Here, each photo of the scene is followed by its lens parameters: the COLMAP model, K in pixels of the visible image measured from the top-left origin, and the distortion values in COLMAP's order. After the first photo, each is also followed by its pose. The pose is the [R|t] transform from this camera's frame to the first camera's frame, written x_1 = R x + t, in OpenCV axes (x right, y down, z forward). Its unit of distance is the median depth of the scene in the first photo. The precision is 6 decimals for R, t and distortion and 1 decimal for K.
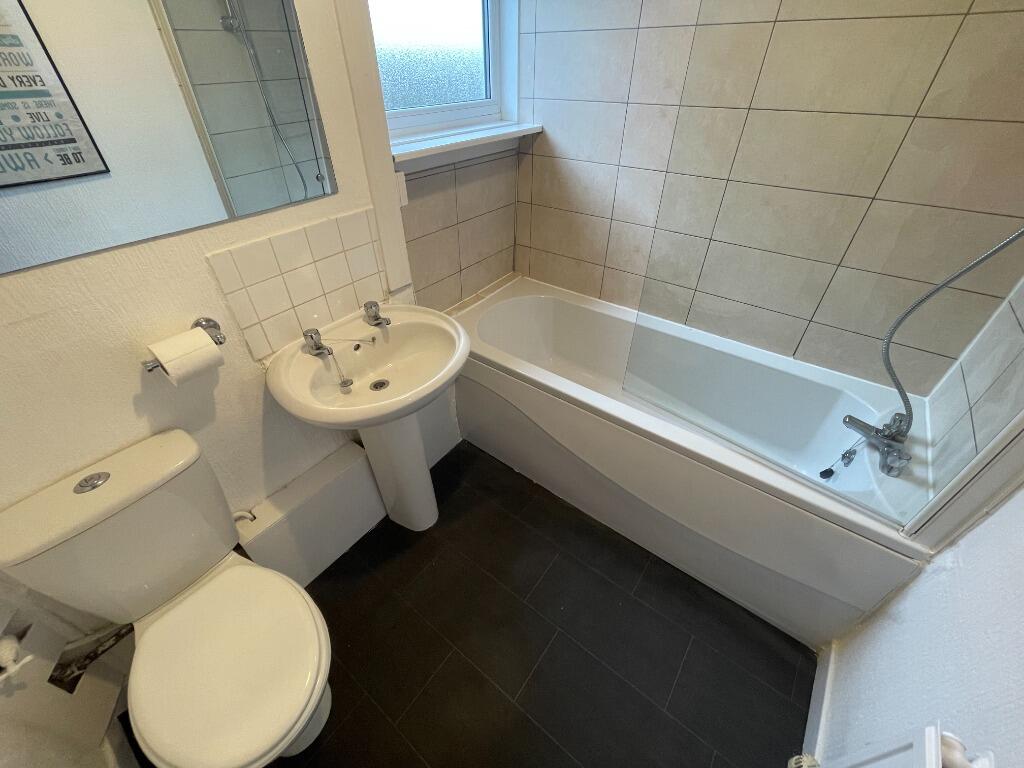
lens RADIAL K [[414.6, 0, 508.5], [0, 414.6, 383.9], [0, 0, 1]] dist [-0.001144, 0.000380]
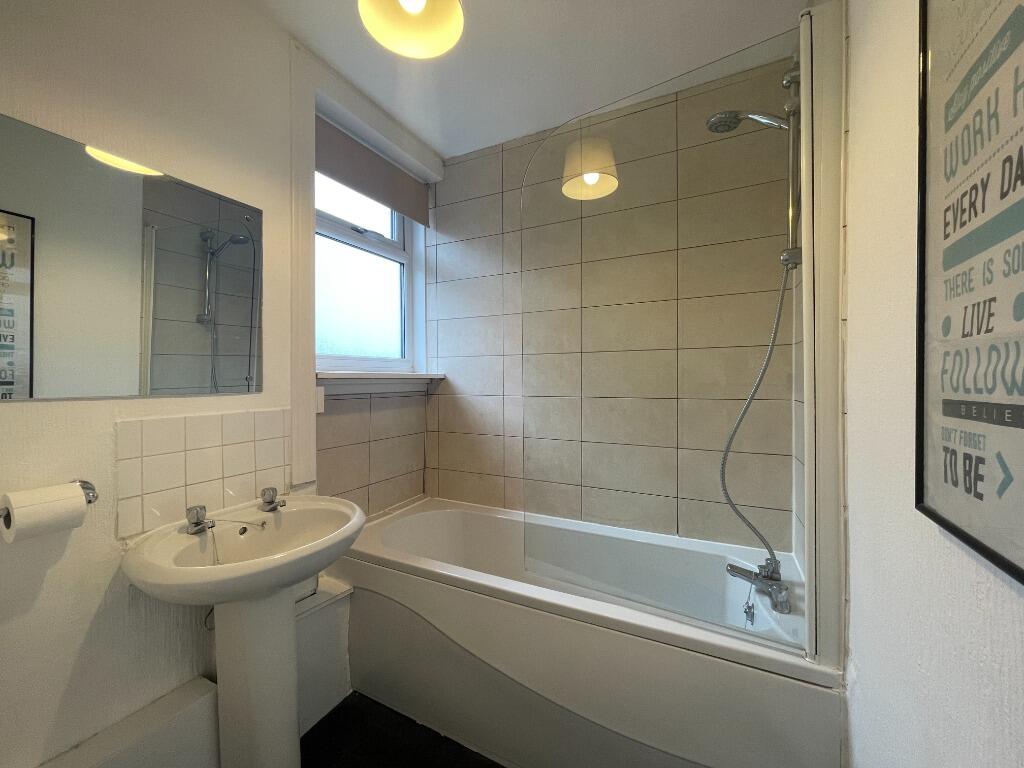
lens RADIAL K [[414.6, 0, 508.5], [0, 414.6, 383.9], [0, 0, 1]] dist [-0.001144, 0.000380]
pose [[0.984704, 0.000119, 0.174235, 0.068484], [0.105733, 0.794416, -0.598100, 0.264191], [-0.138486, 0.607374, 0.782252, -0.038160]]
